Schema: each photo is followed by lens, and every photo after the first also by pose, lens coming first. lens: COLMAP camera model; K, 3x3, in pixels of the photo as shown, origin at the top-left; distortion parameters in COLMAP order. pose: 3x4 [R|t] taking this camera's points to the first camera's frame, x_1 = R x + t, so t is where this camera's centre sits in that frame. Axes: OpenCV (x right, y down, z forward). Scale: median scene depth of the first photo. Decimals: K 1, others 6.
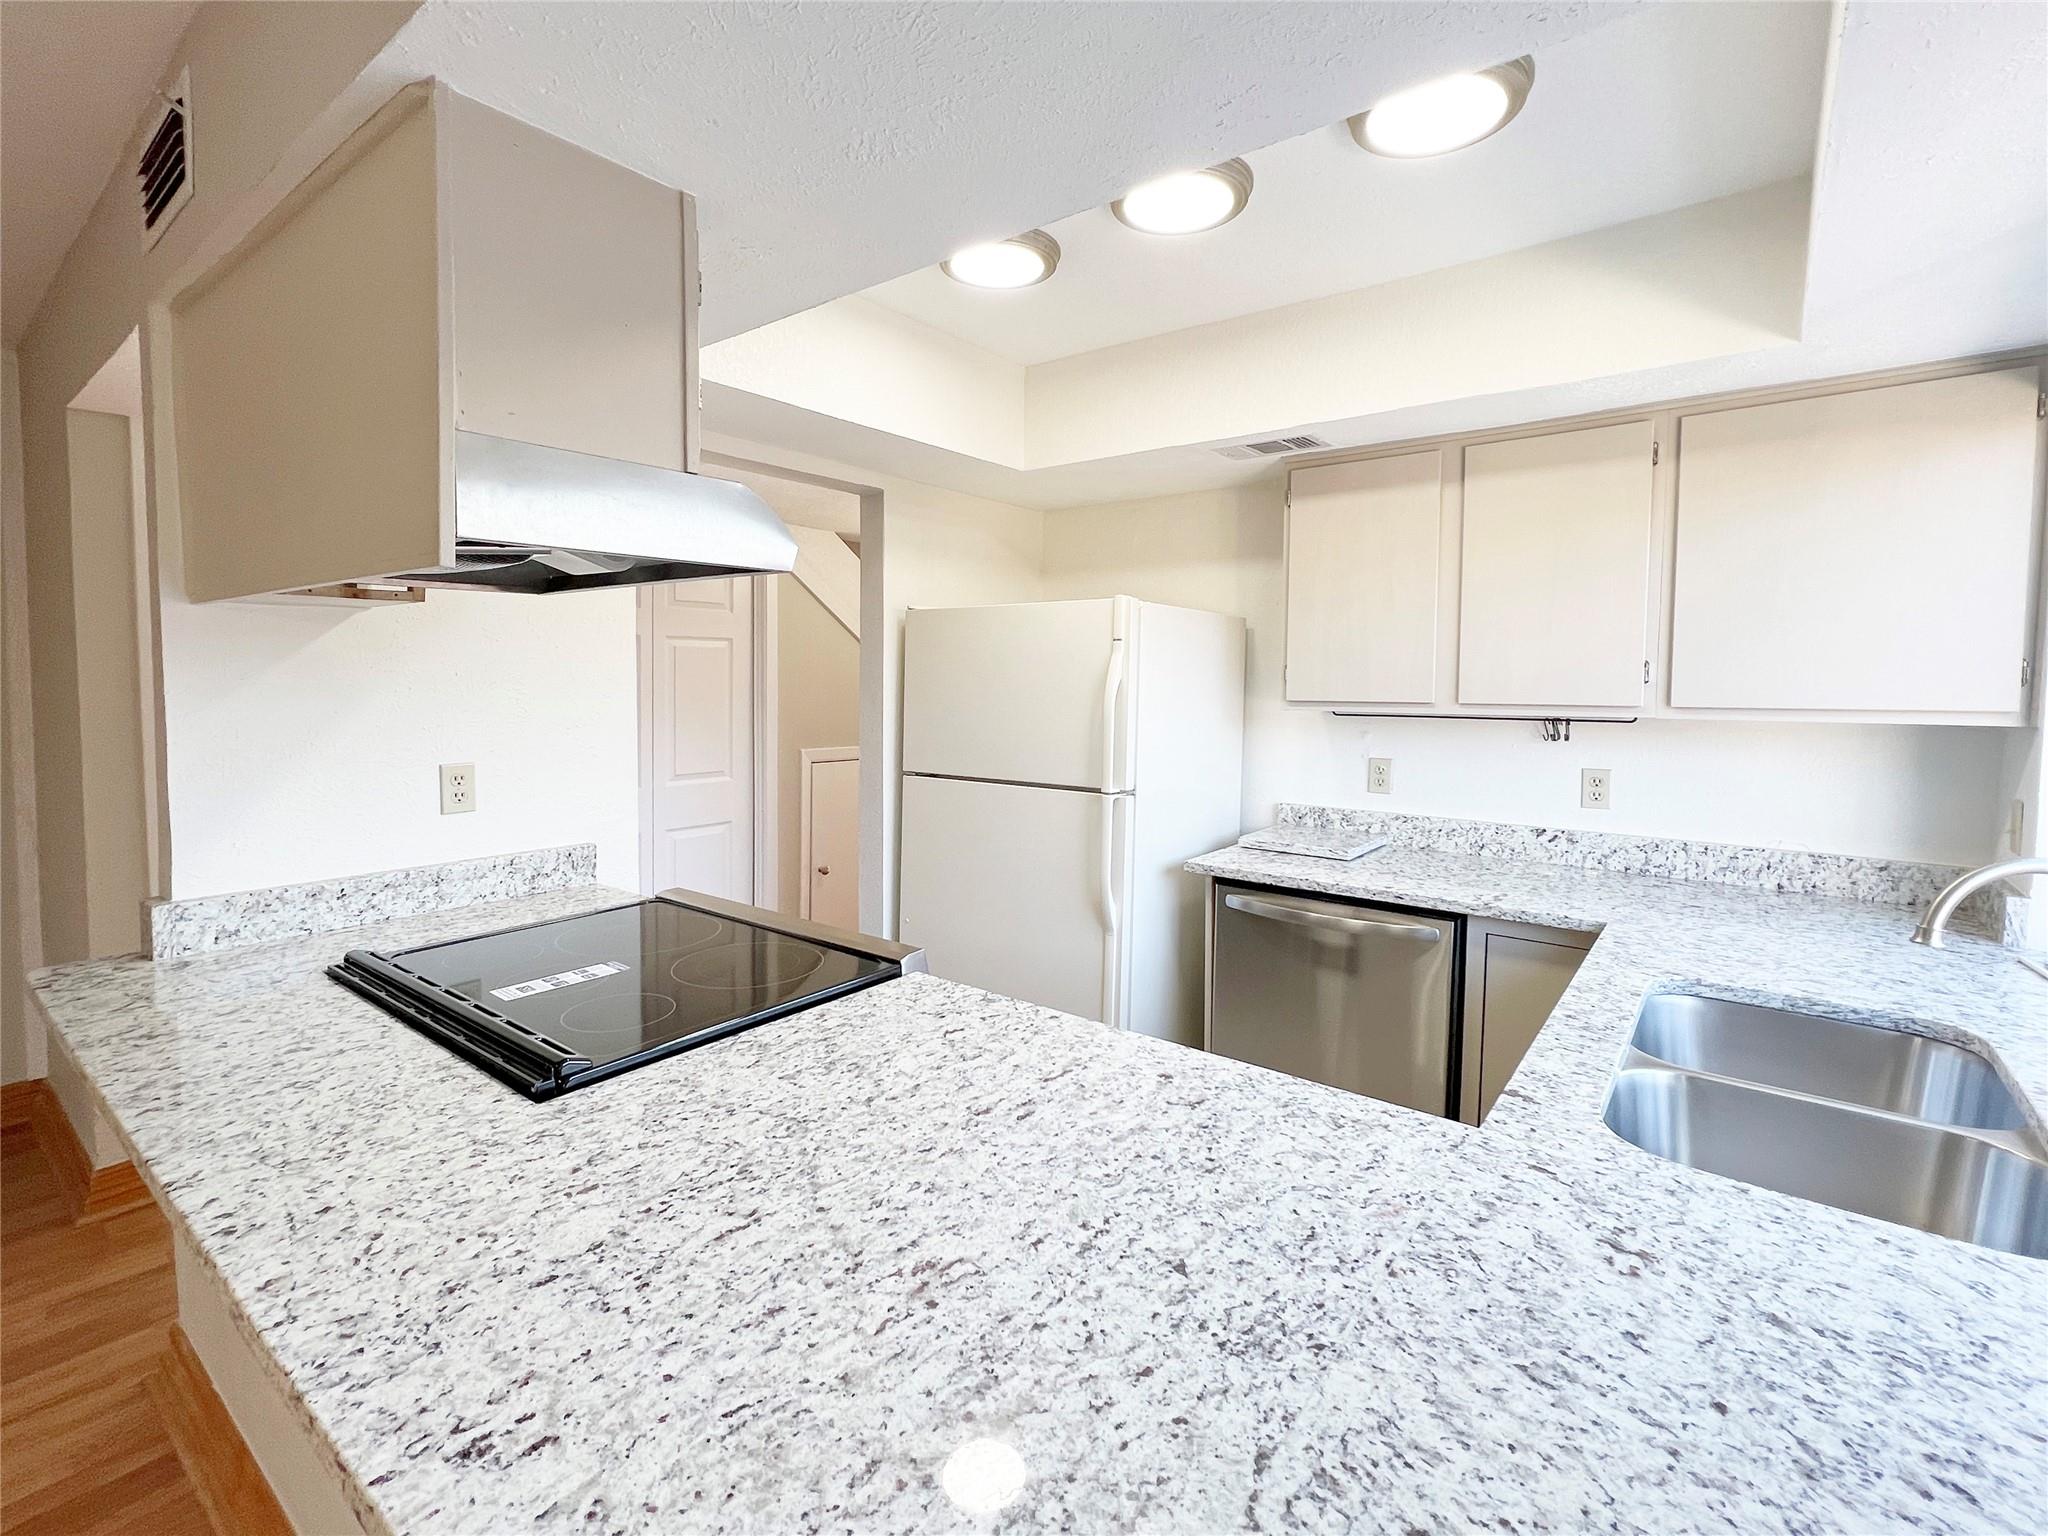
lens RADIAL K [[888.5, 0, 1023.5], [0, 888.5, 715.0], [0, 0, 1]] dist [-0.000026, 0.000004]
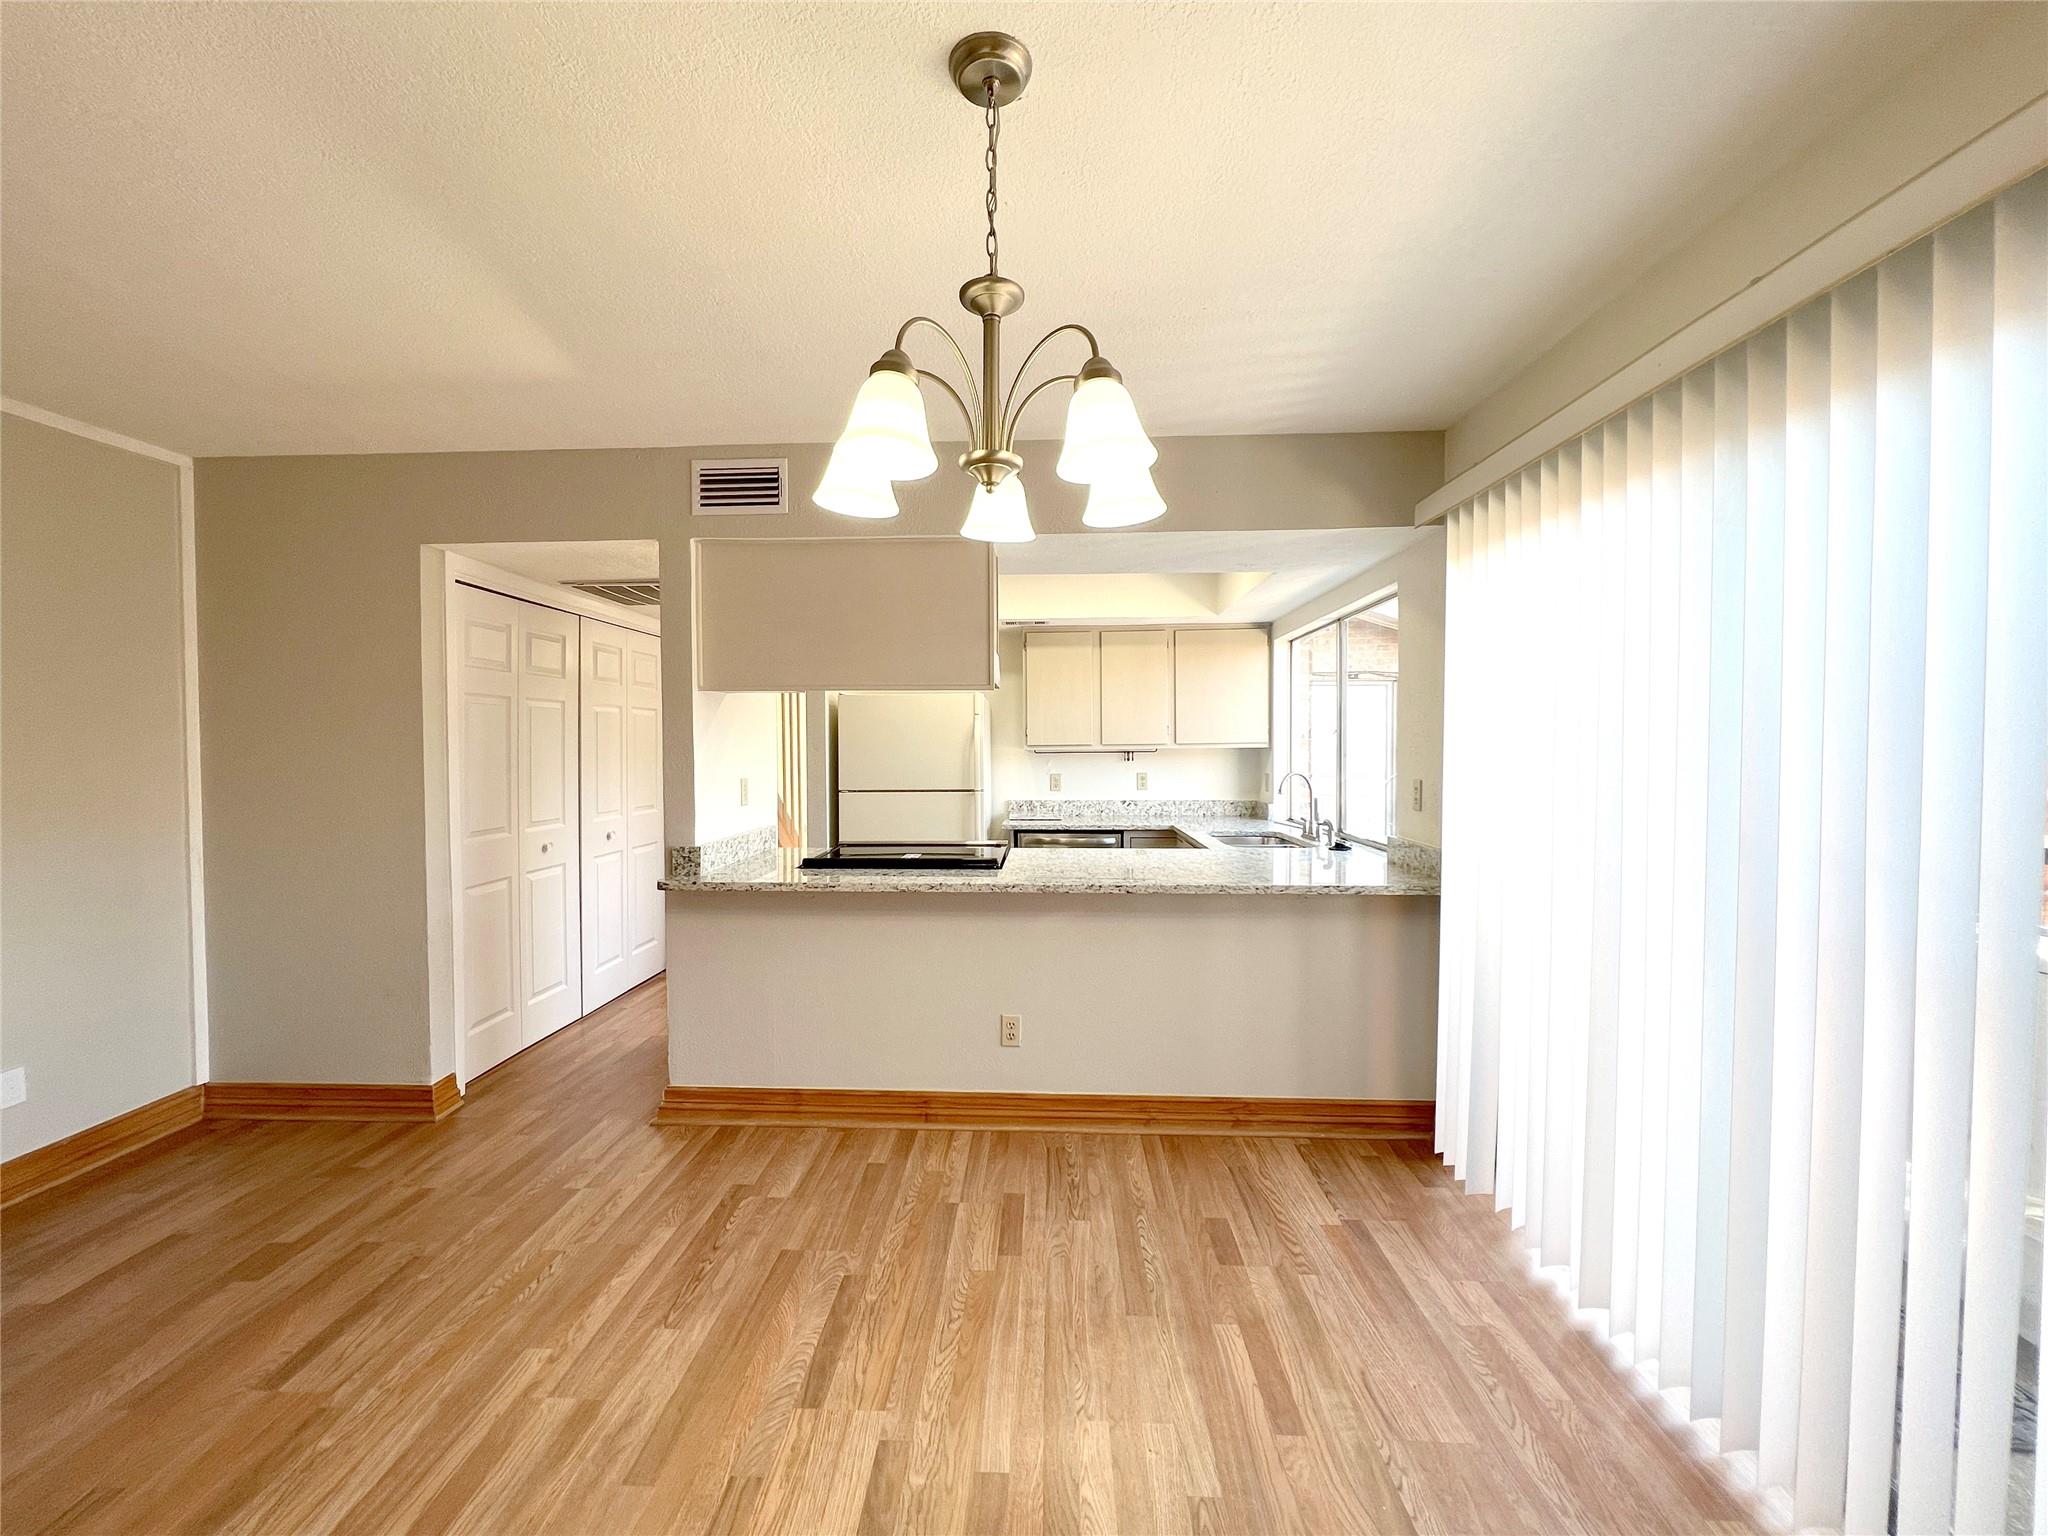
lens RADIAL K [[839.2, 0, 1024.0], [0, 839.2, 768.0], [0, 0, 1]] dist [-0.000113, -0.000117]
pose [[0.787573, -0.029017, 0.615538, -0.961879], [0.040434, 0.999171, -0.004634, 0.046936], [-0.614894, 0.028538, 0.788093, -0.544415]]
